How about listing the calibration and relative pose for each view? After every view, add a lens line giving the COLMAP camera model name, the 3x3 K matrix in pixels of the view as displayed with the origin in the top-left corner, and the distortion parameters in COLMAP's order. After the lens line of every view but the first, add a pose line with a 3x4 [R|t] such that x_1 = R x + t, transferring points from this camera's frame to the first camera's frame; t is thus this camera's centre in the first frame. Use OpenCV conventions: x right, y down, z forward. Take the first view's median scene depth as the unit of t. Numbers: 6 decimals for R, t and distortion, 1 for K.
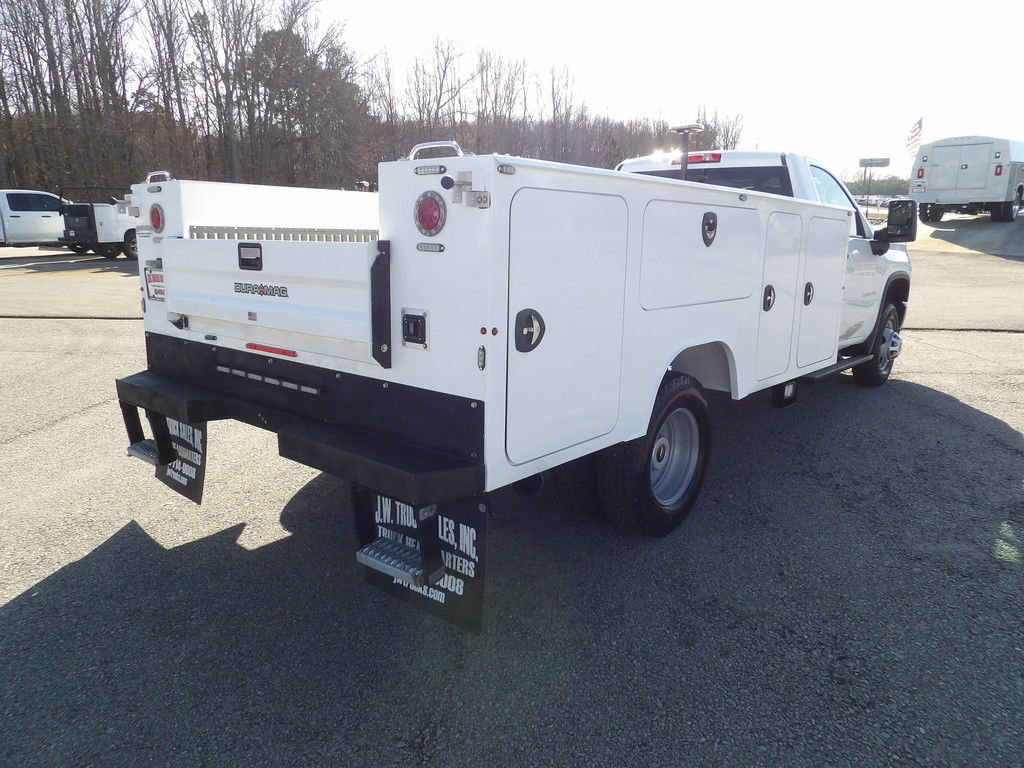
lens RADIAL K [[735.1, 0, 511.5], [0, 735.1, 388.1], [0, 0, 1]] dist [-0.042483, 0.053995]
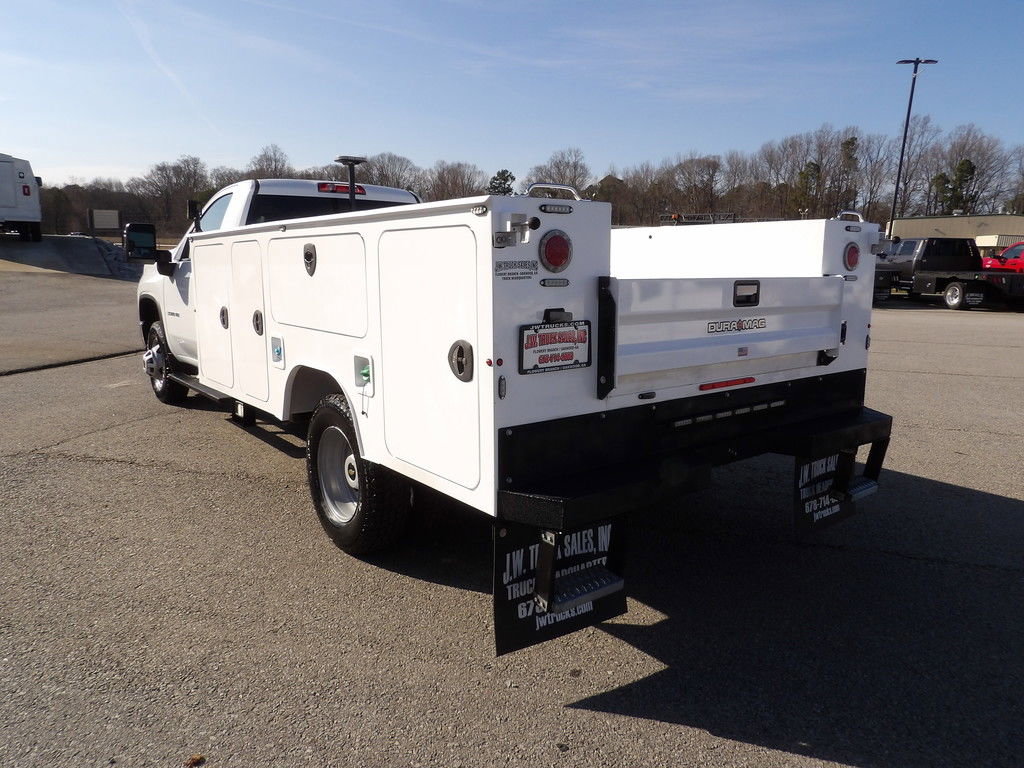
lens RADIAL K [[735.1, 0, 511.5], [0, 735.1, 388.1], [0, 0, 1]] dist [-0.042483, 0.053995]
pose [[0.209342, -0.176643, 0.961755, -1.326595], [0.196623, 0.971064, 0.135555, -0.235300], [-0.957870, 0.160726, 0.238016, 1.009169]]
